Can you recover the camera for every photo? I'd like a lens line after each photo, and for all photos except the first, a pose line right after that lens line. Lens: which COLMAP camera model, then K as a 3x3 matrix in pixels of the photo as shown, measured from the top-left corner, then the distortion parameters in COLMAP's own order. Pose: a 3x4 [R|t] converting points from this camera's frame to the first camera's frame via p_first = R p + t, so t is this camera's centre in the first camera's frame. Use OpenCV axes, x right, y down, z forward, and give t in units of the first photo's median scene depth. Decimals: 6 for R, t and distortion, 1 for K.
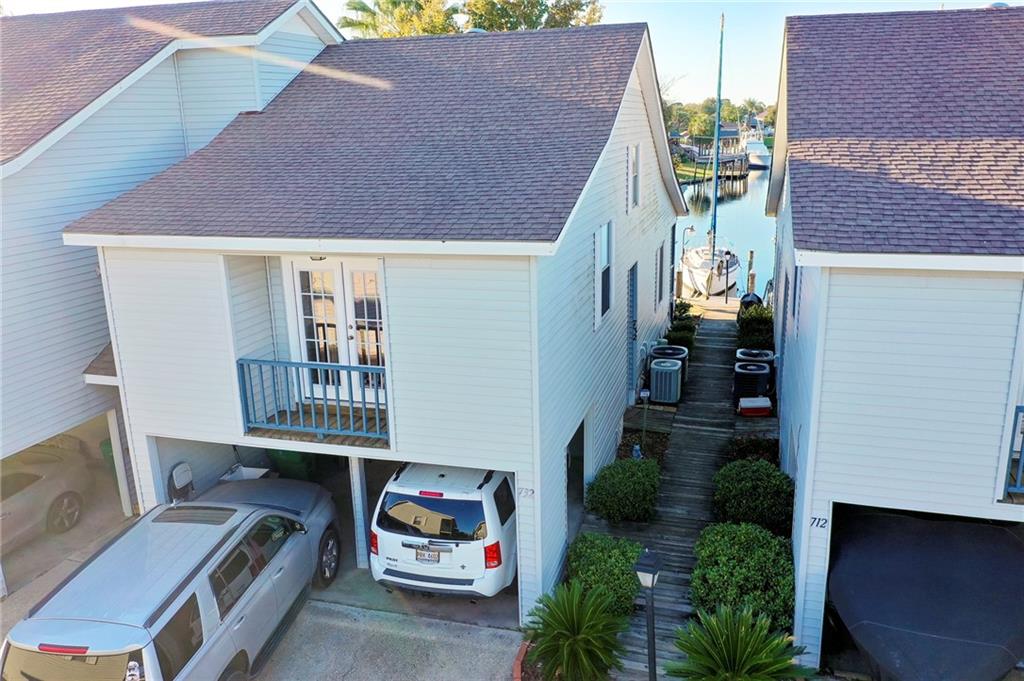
lens RADIAL K [[794.0, 0, 512.0], [0, 794.0, 340.5], [0, 0, 1]] dist [0.002085, 0.003253]
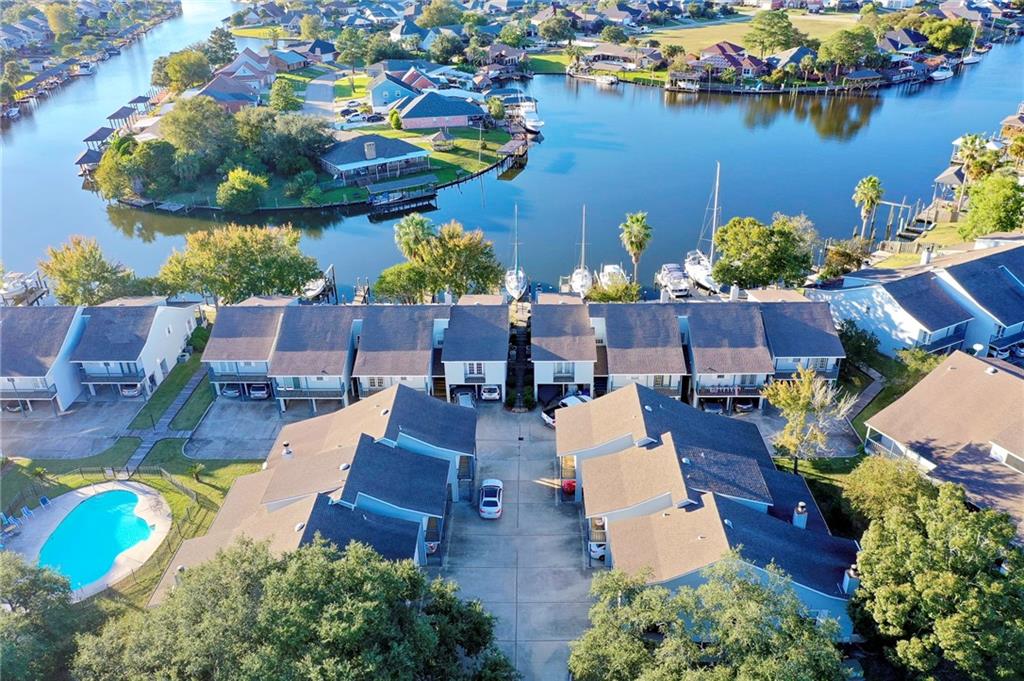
lens RADIAL K [[794.0, 0, 512.0], [0, 794.0, 340.5], [0, 0, 1]] dist [0.002085, 0.003253]
pose [[0.965036, -0.111906, 0.237027, -1.647858], [0.055751, 0.971224, 0.231551, -1.999762], [-0.256118, -0.210241, 0.943505, -6.166302]]
